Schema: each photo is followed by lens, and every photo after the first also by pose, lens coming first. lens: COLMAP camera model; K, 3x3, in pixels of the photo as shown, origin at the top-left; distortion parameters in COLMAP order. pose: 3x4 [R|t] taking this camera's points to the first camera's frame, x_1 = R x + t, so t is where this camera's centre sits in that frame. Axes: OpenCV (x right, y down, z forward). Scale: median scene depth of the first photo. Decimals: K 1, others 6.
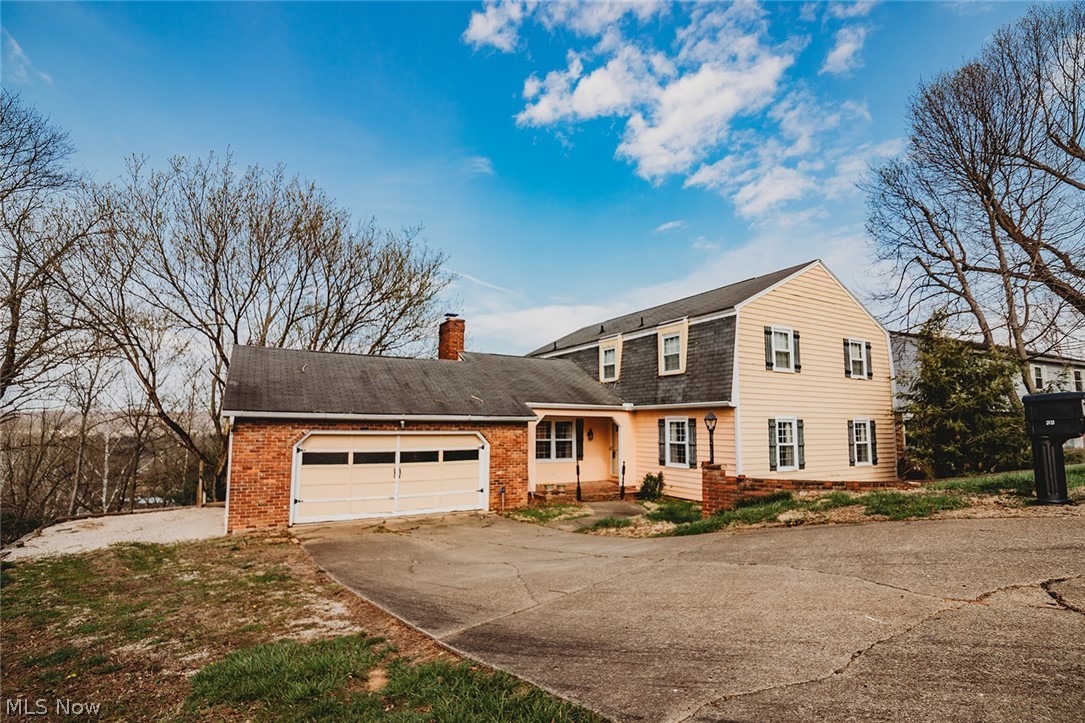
lens RADIAL K [[506.0, 0, 538.0], [0, 506.0, 376.5], [0, 0, 1]] dist [-0.016921, 0.000697]
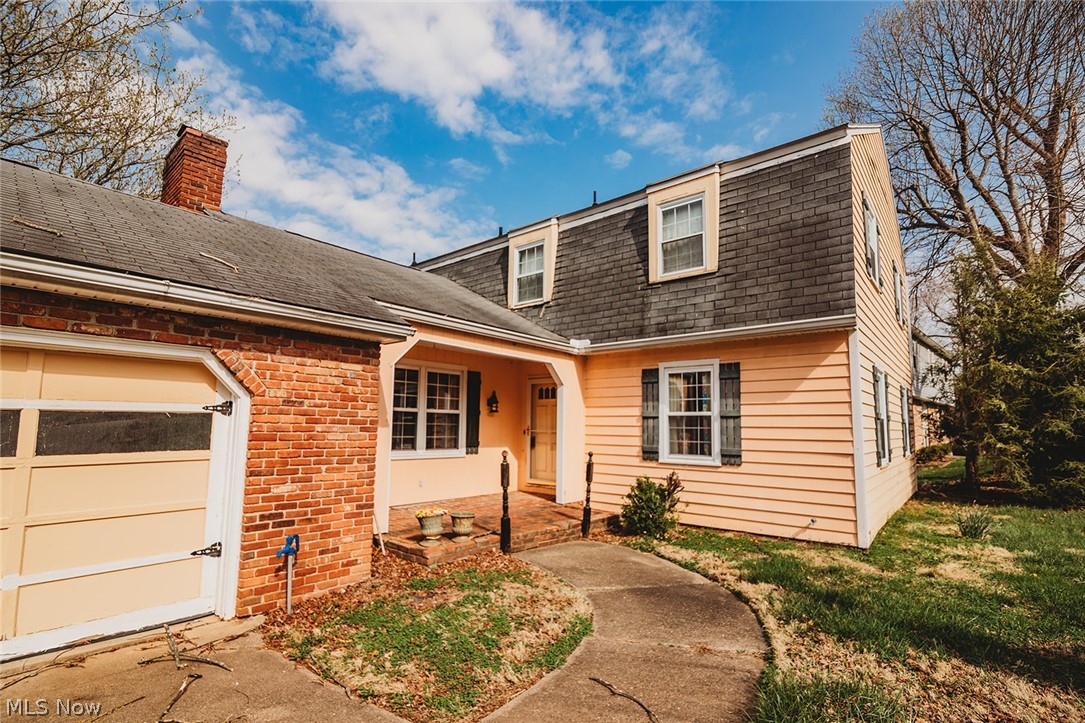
lens RADIAL K [[503.6, 0, 545.0], [0, 503.6, 375.7], [0, 0, 1]] dist [-0.016197, 0.000607]
pose [[0.935805, 0.043106, 0.349873, -0.033518], [-0.042715, 0.999048, -0.008837, 0.108892], [-0.349921, -0.006675, 0.936755, 0.614951]]
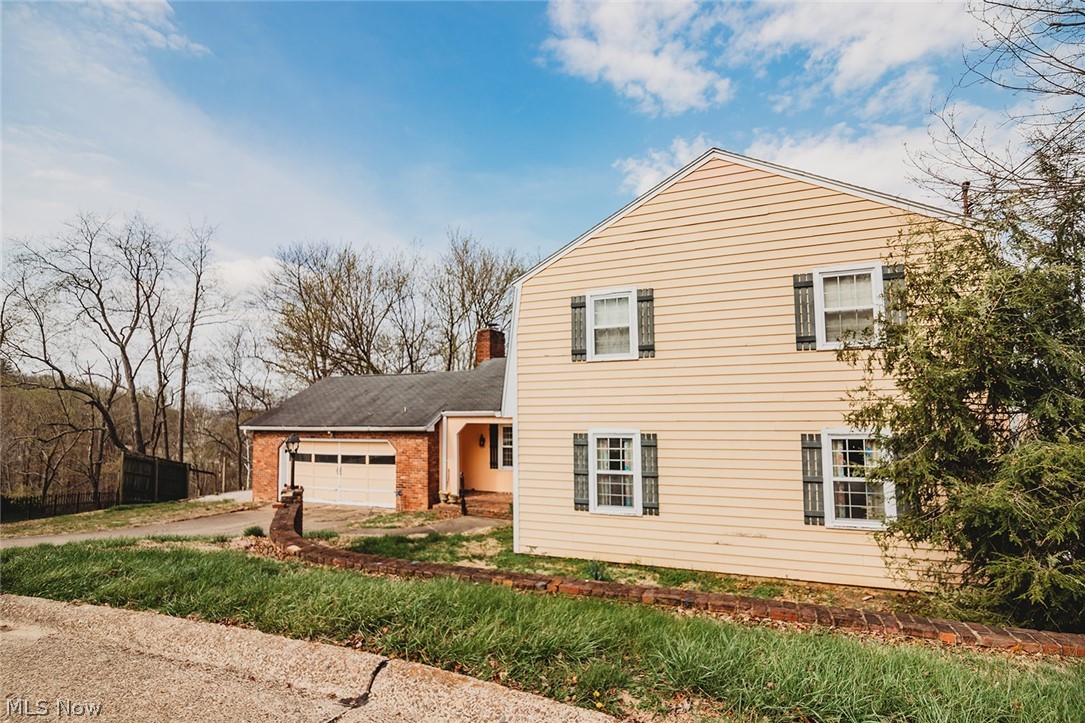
lens RADIAL K [[499.1, 0, 542.2], [0, 499.1, 376.5], [0, 0, 1]] dist [-0.016085, 0.000314]
pose [[0.634964, -0.069631, -0.769397, 0.918186], [0.090865, 0.995748, -0.015128, 0.013228], [0.767180, -0.060305, 0.638591, 0.519576]]
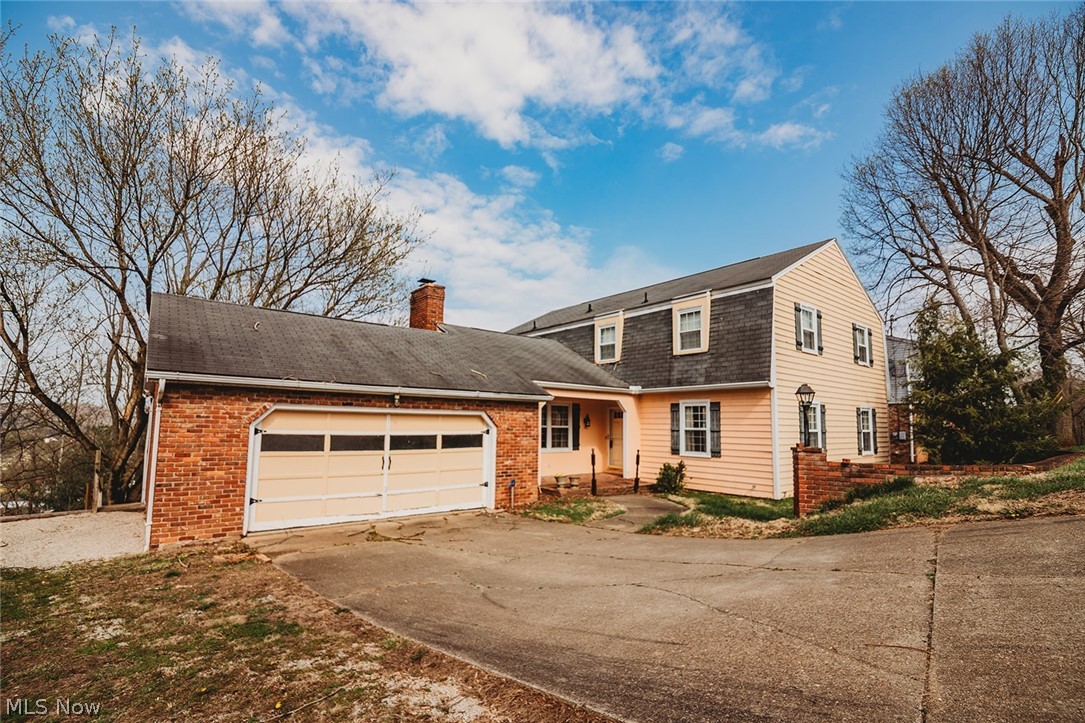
lens RADIAL K [[499.1, 0, 542.2], [0, 499.1, 376.5], [0, 0, 1]] dist [-0.016085, 0.000314]
pose [[0.985882, 0.023384, 0.165798, -0.149996], [-0.023777, 0.999717, 0.000382, 0.045352], [-0.165743, -0.004319, 0.986160, 0.177584]]
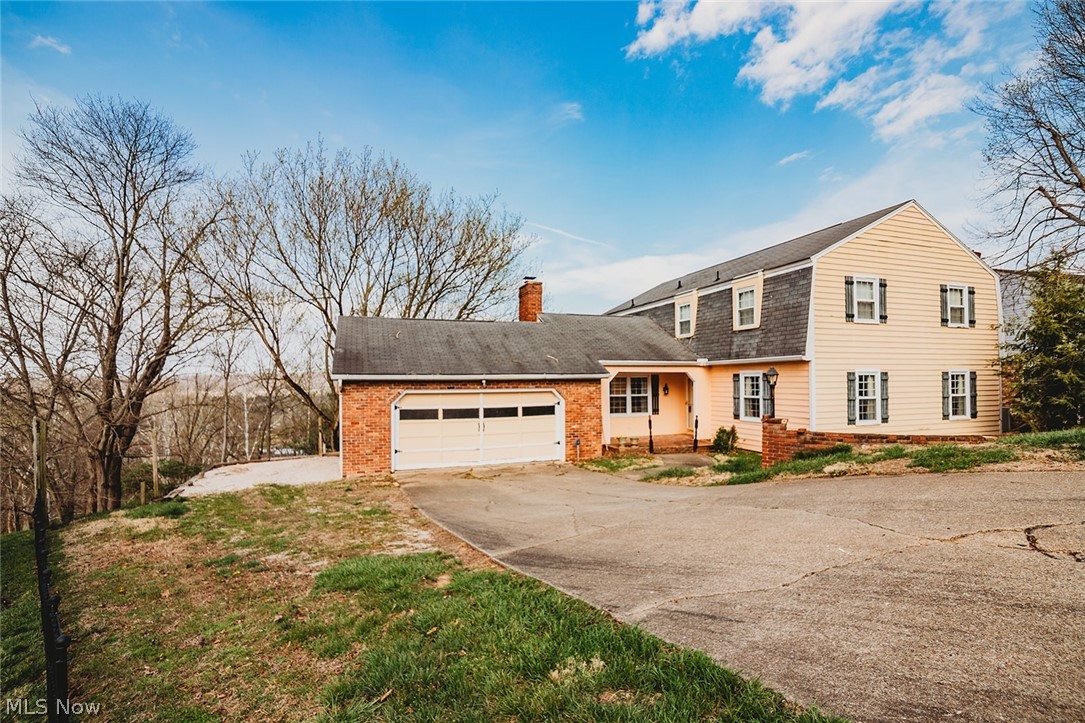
lens RADIAL K [[503.6, 0, 545.0], [0, 503.6, 375.7], [0, 0, 1]] dist [-0.016197, 0.000607]
pose [[0.985754, -0.017219, -0.167309, 0.040324], [0.031689, 0.995944, 0.084206, -0.008892], [0.165181, -0.088309, 0.982302, -0.047972]]
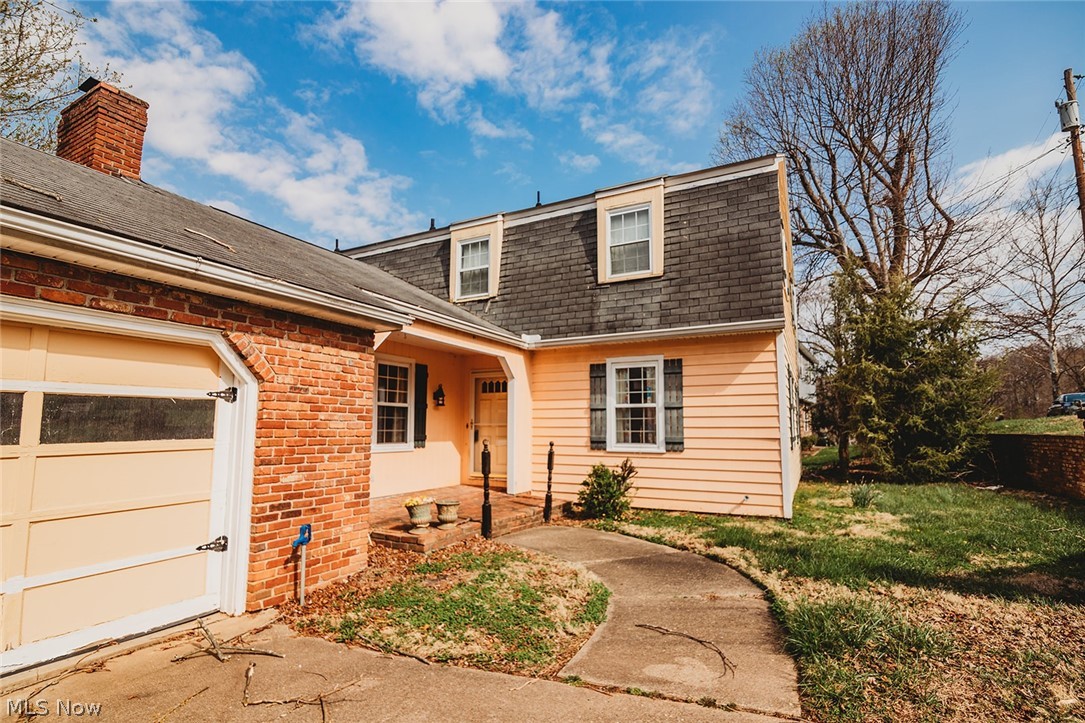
lens RADIAL K [[514.6, 0, 540.0], [0, 514.6, 376.2], [0, 0, 1]] dist [-0.016316, 0.000270]
pose [[0.840465, 0.050530, 0.539505, -0.112612], [-0.049964, 0.998628, -0.015695, 0.118786], [-0.539558, -0.013765, 0.841836, 0.622677]]
